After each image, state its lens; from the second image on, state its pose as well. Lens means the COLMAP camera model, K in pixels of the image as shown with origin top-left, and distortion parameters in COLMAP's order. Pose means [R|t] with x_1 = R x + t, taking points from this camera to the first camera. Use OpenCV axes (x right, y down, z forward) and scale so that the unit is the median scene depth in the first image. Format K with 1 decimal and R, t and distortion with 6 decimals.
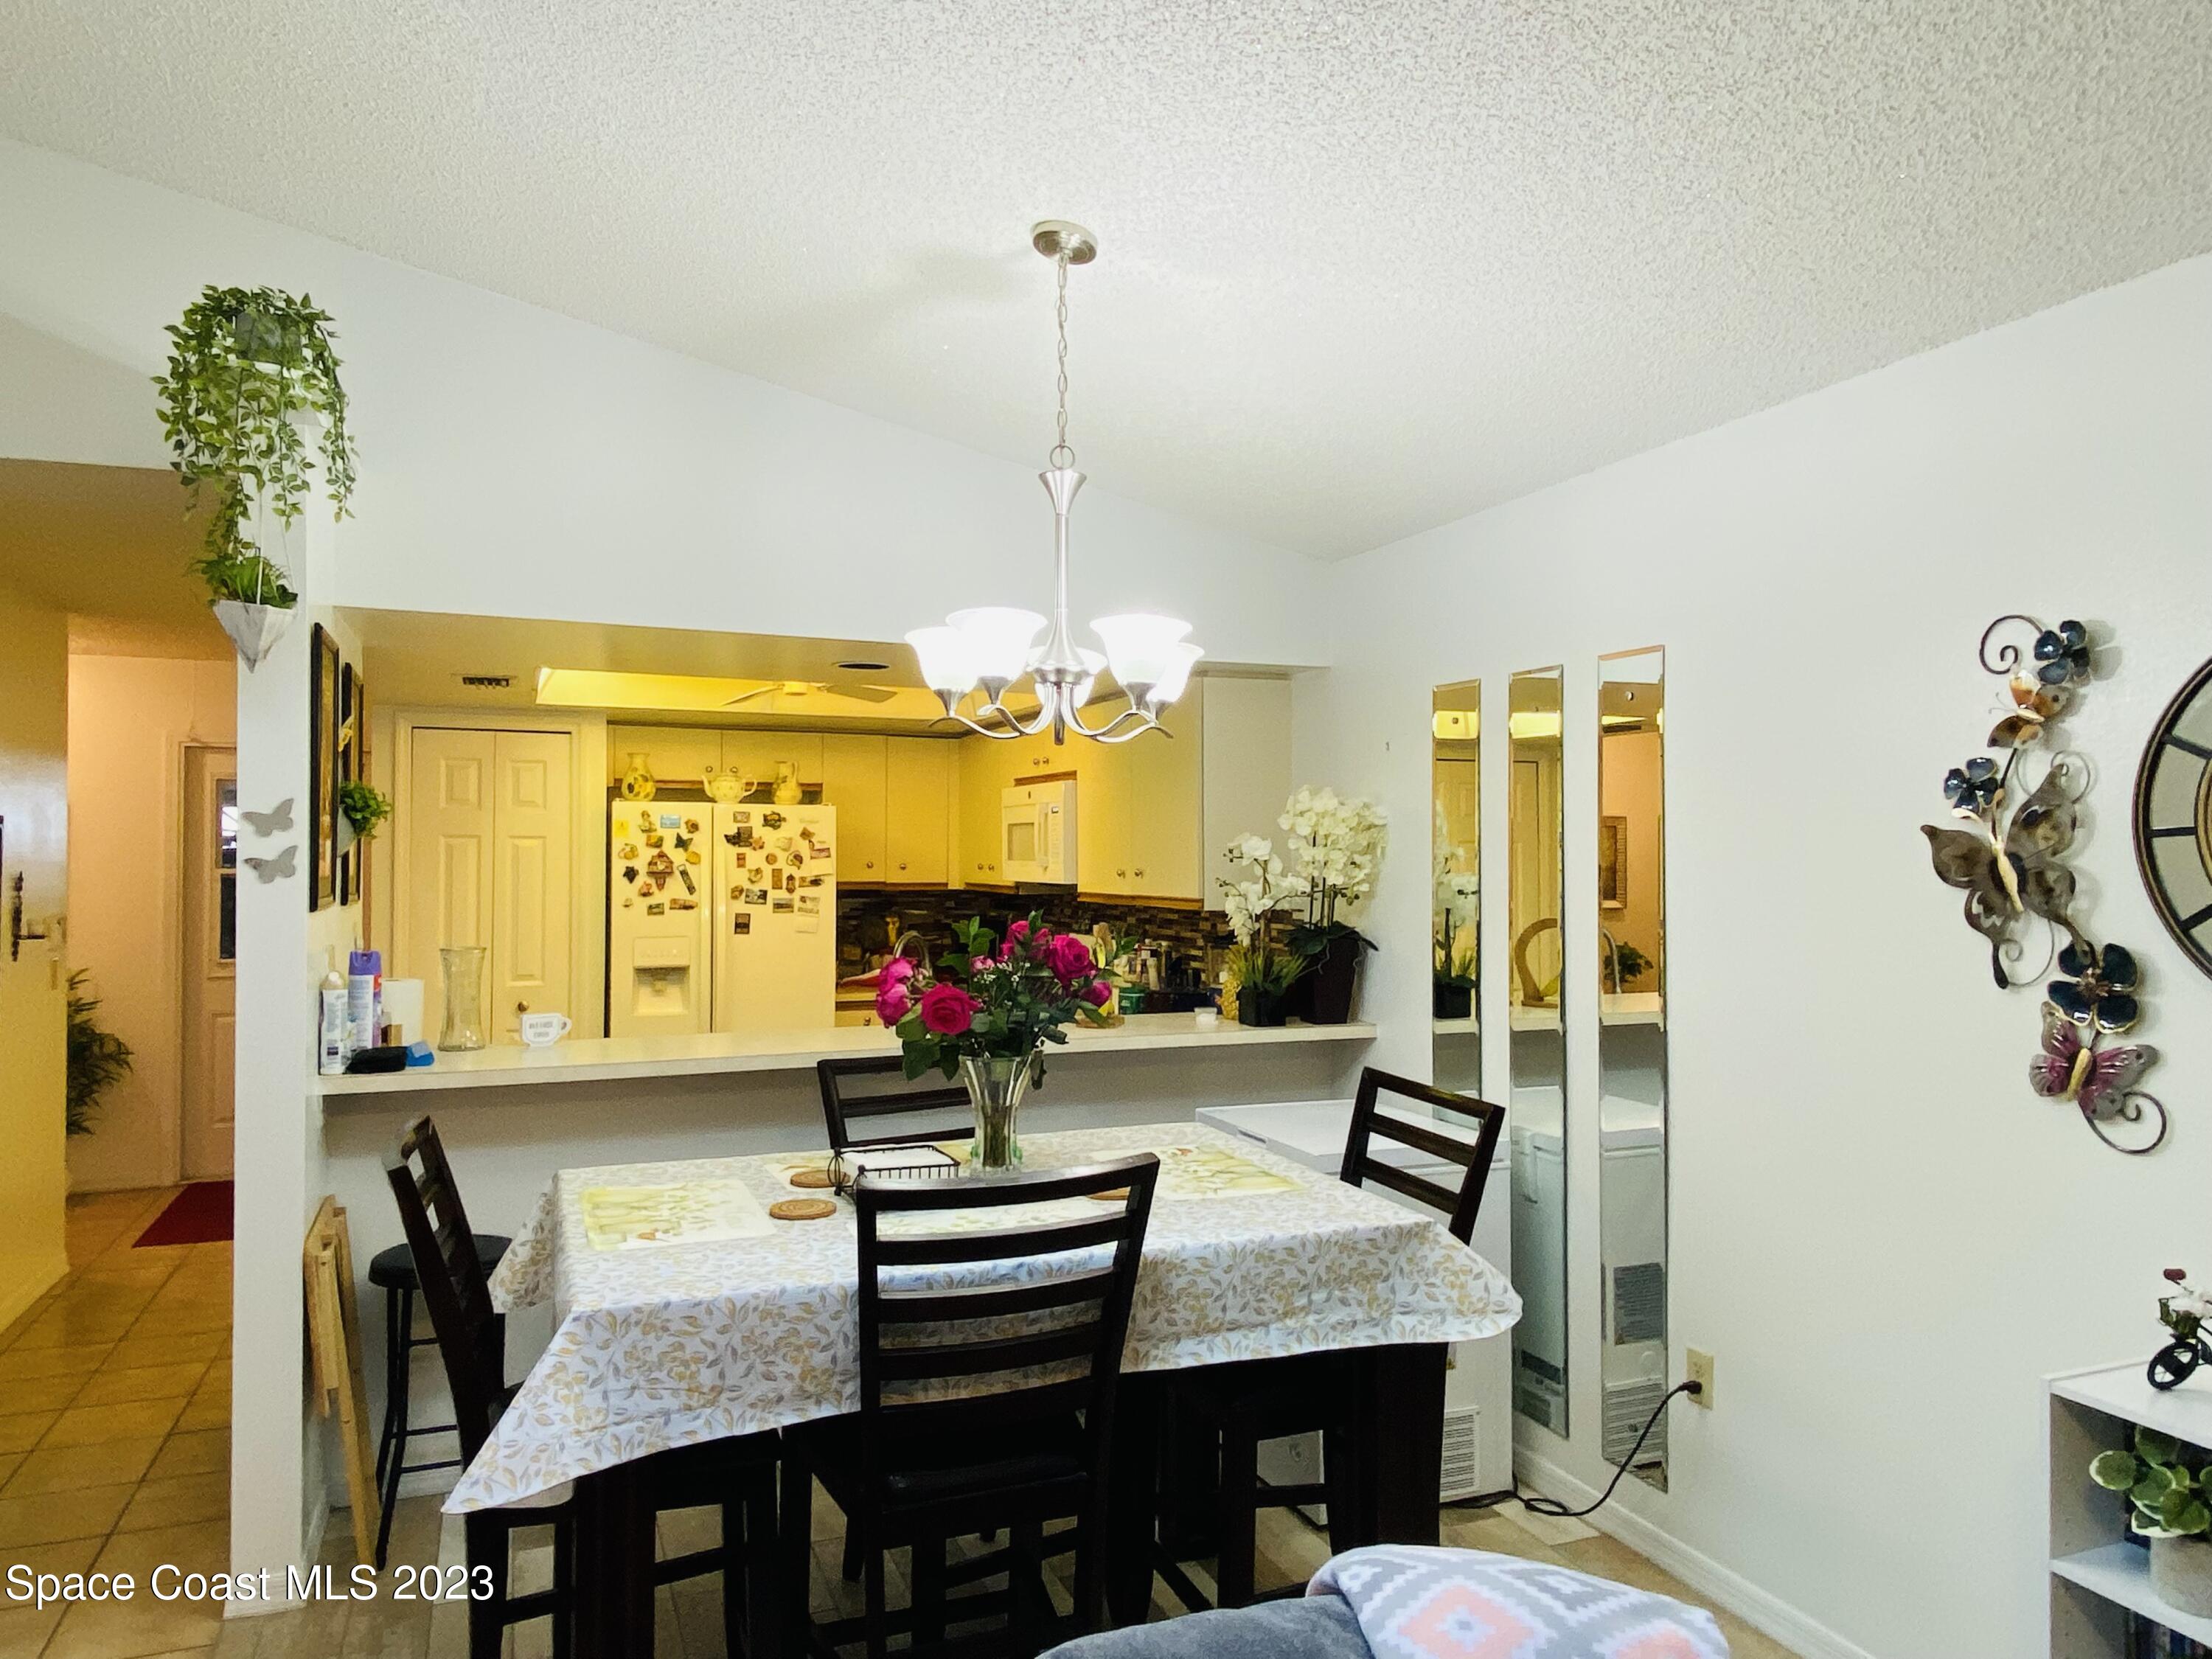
lens RADIAL K [[1462.4, 0, 1106.0], [0, 1462.4, 829.5], [0, 0, 1]] dist [0.089182, -0.086319]
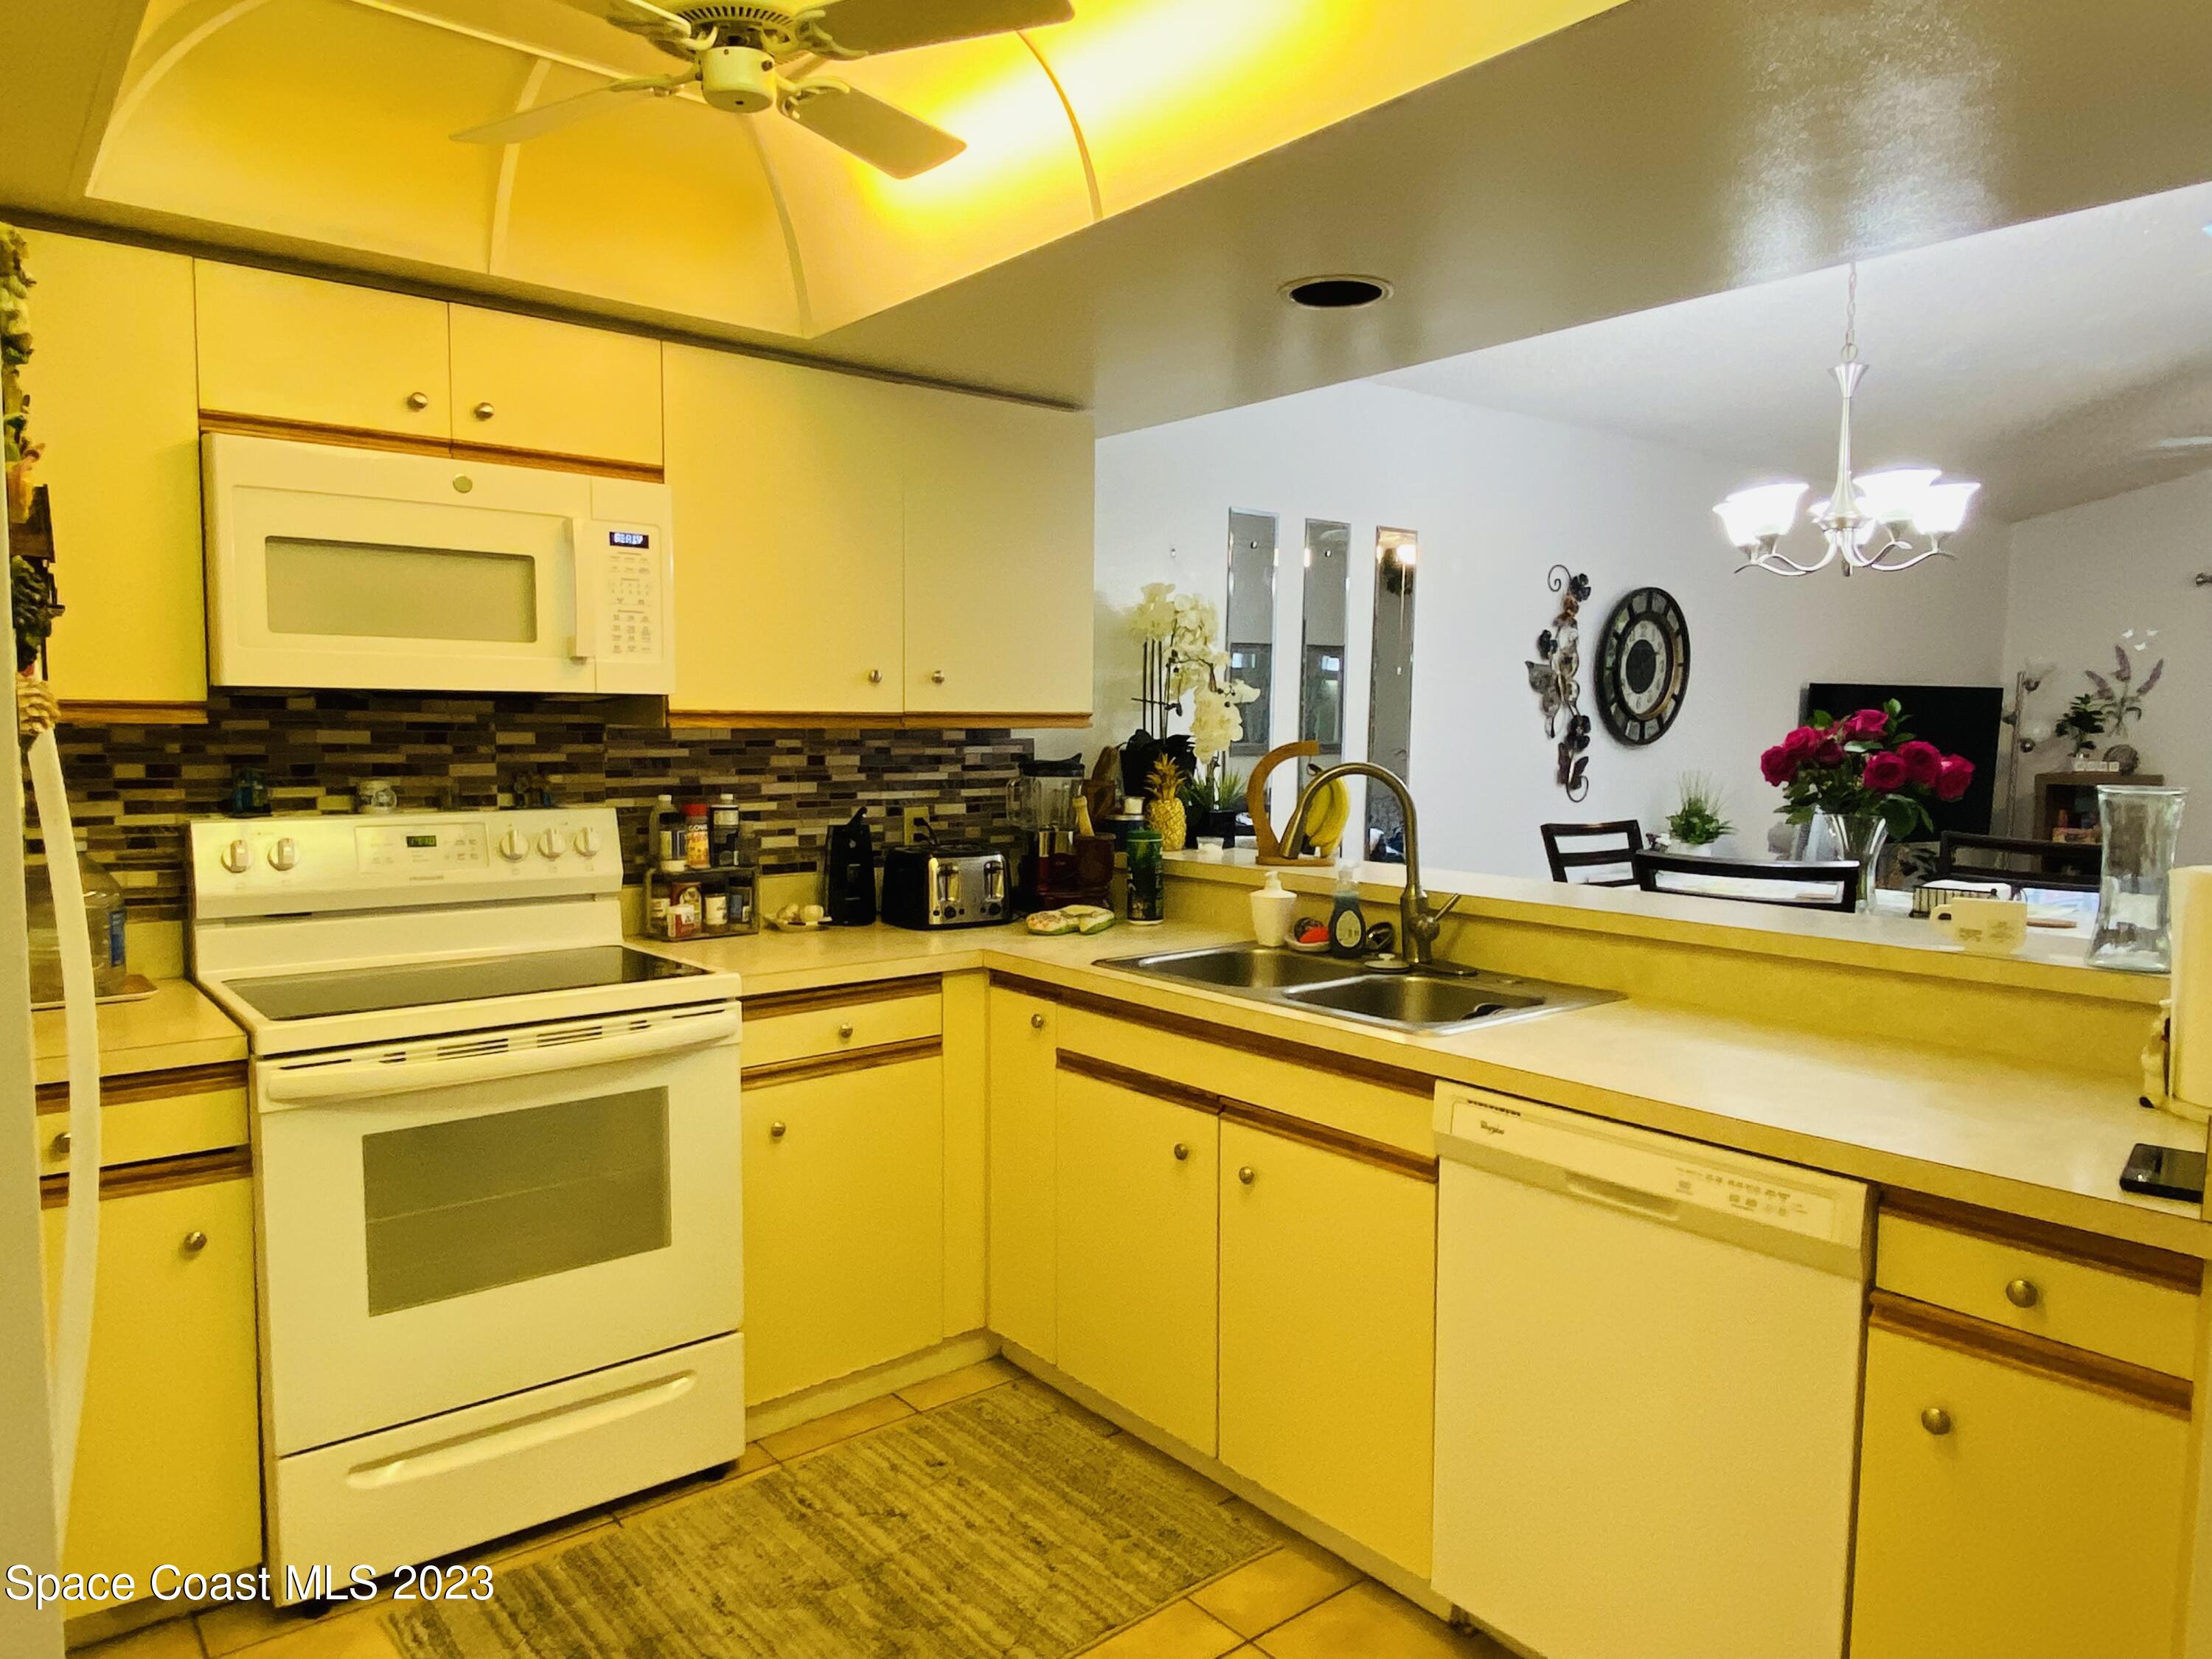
lens RADIAL K [[1462.4, 0, 1106.0], [0, 1462.4, 829.5], [0, 0, 1]] dist [0.089182, -0.086319]
pose [[-0.284323, -0.076754, 0.955651, -1.305595], [-0.022766, 0.997050, 0.073306, 0.097357], [-0.958458, -0.000914, -0.285232, 2.277426]]
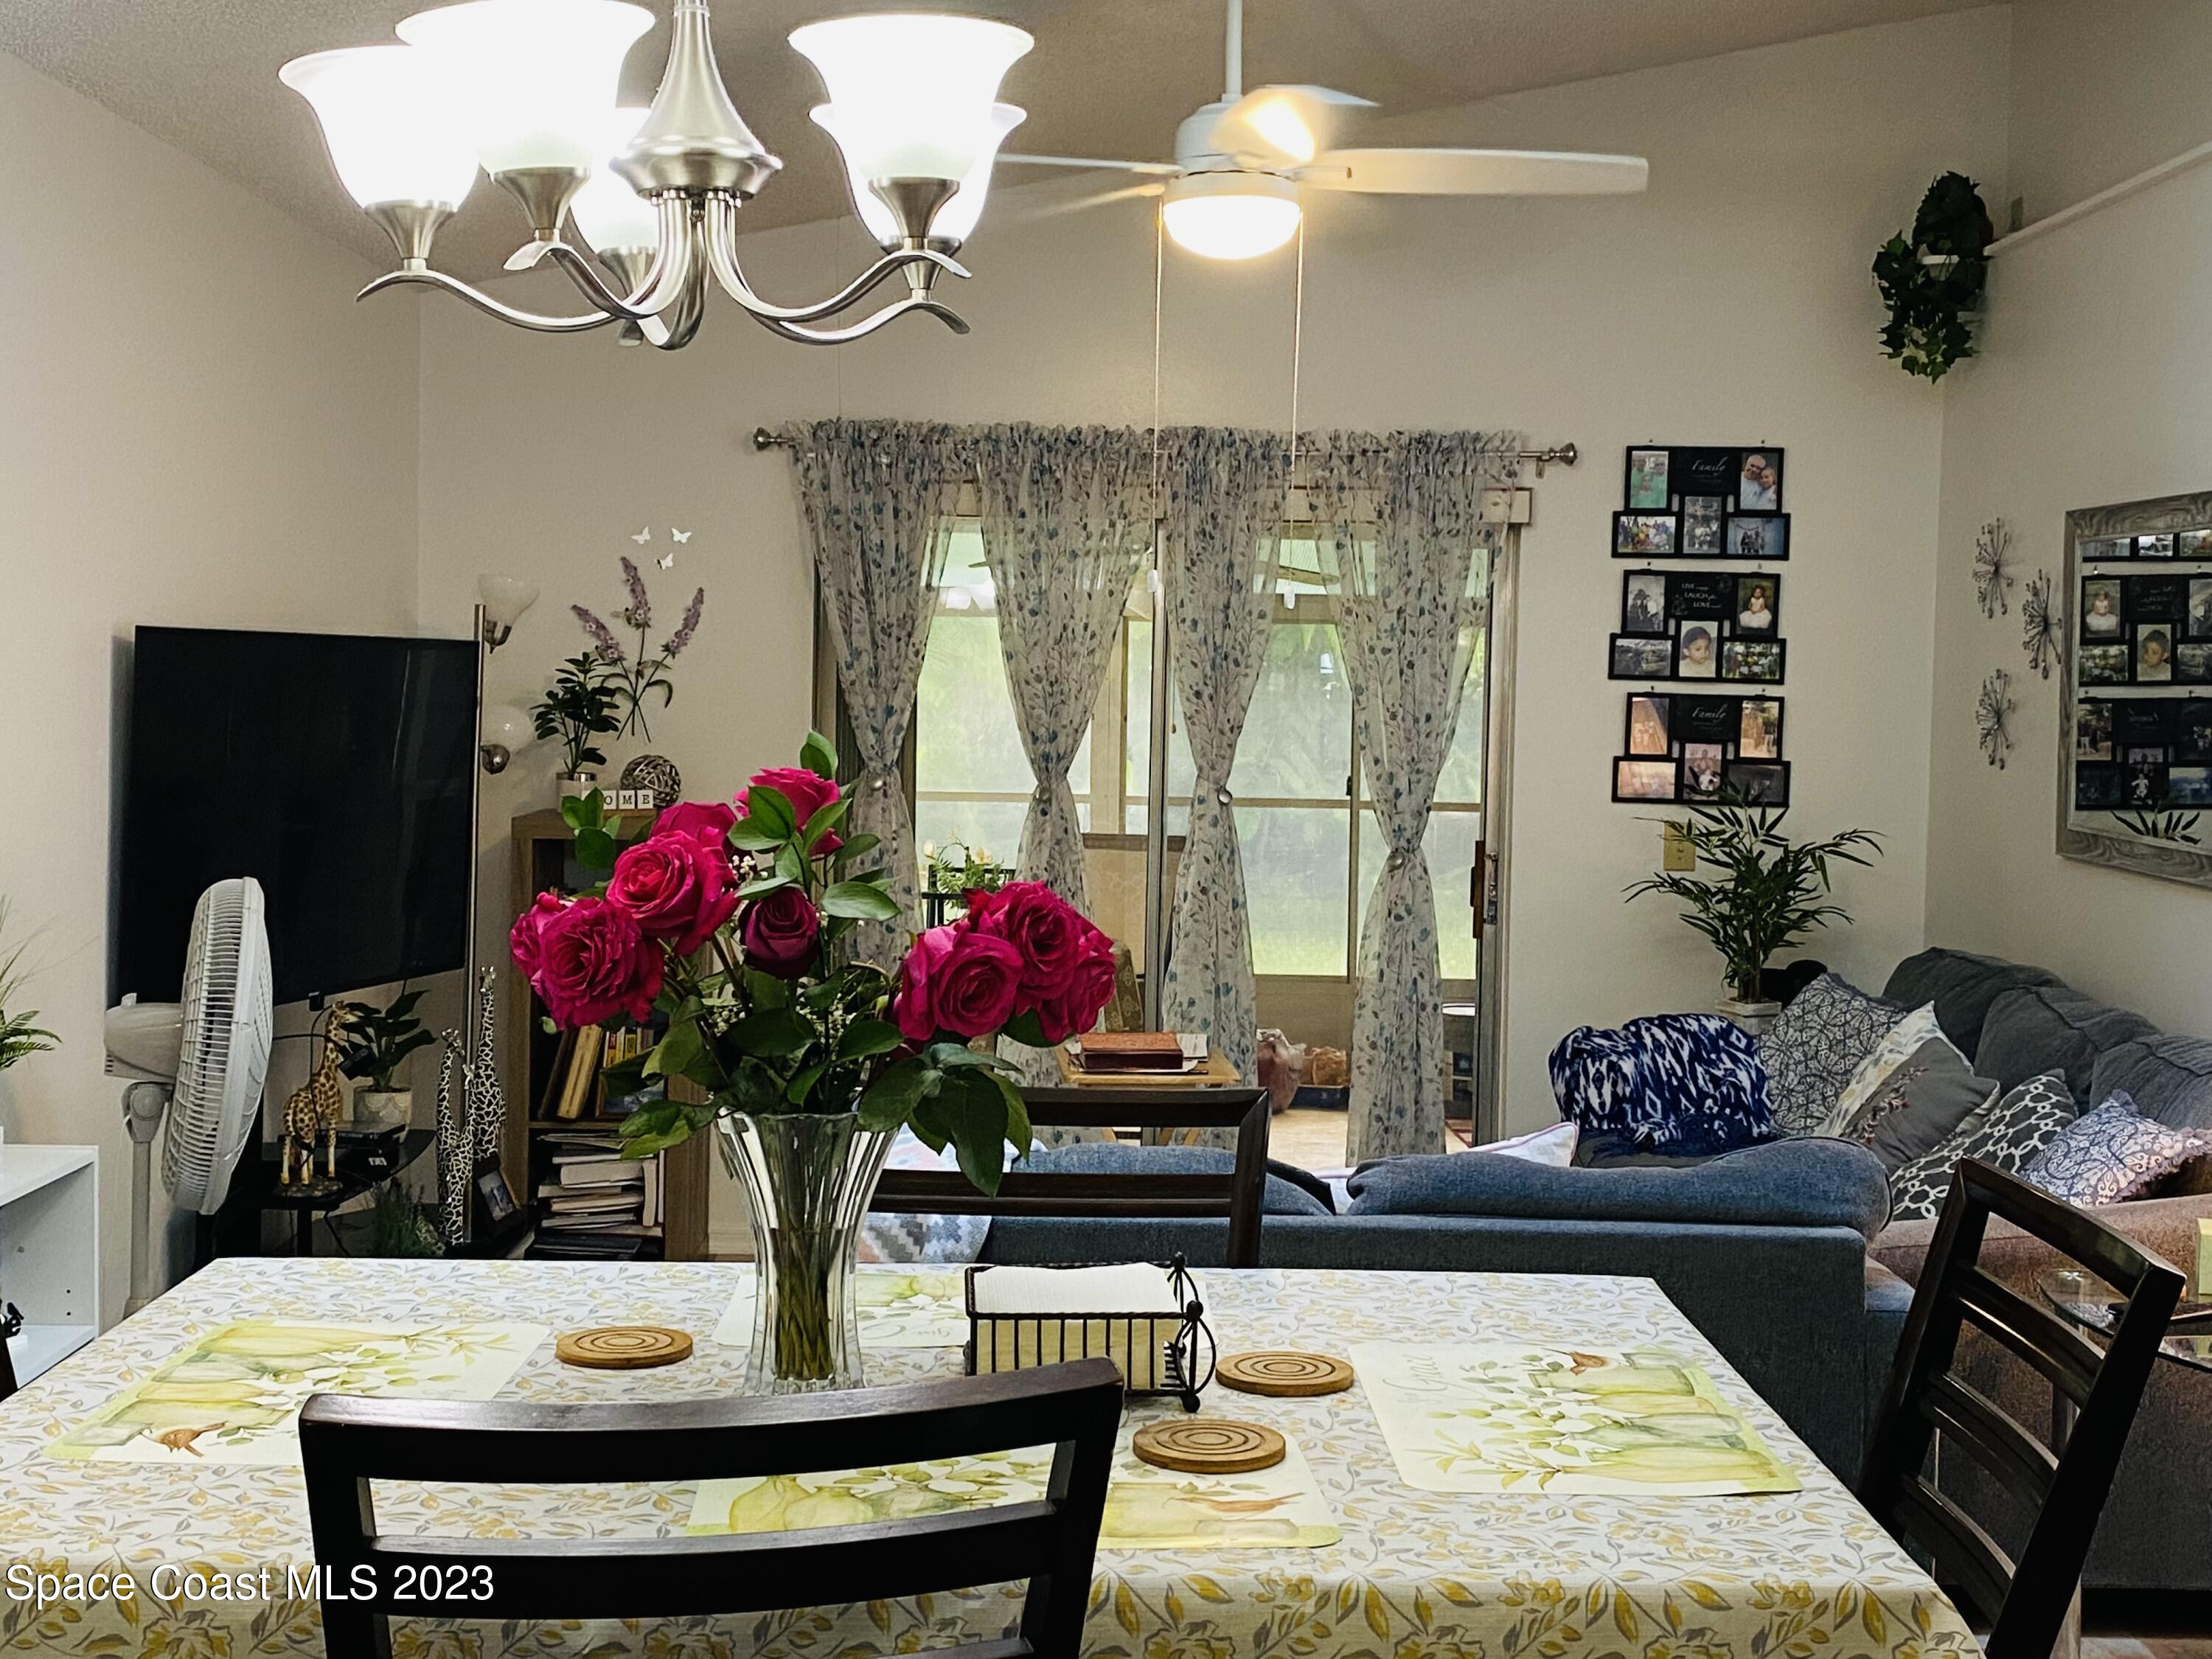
lens RADIAL K [[2731.0, 0, 1106.0], [0, 2731.0, 829.5], [0, 0, 1]] dist [0.370717, -1.897785]
pose [[-0.925383, -0.037978, 0.377127, -0.491577], [-0.024052, 0.998846, 0.041569, 0.049110], [-0.378271, 0.029397, -0.925228, 1.894735]]
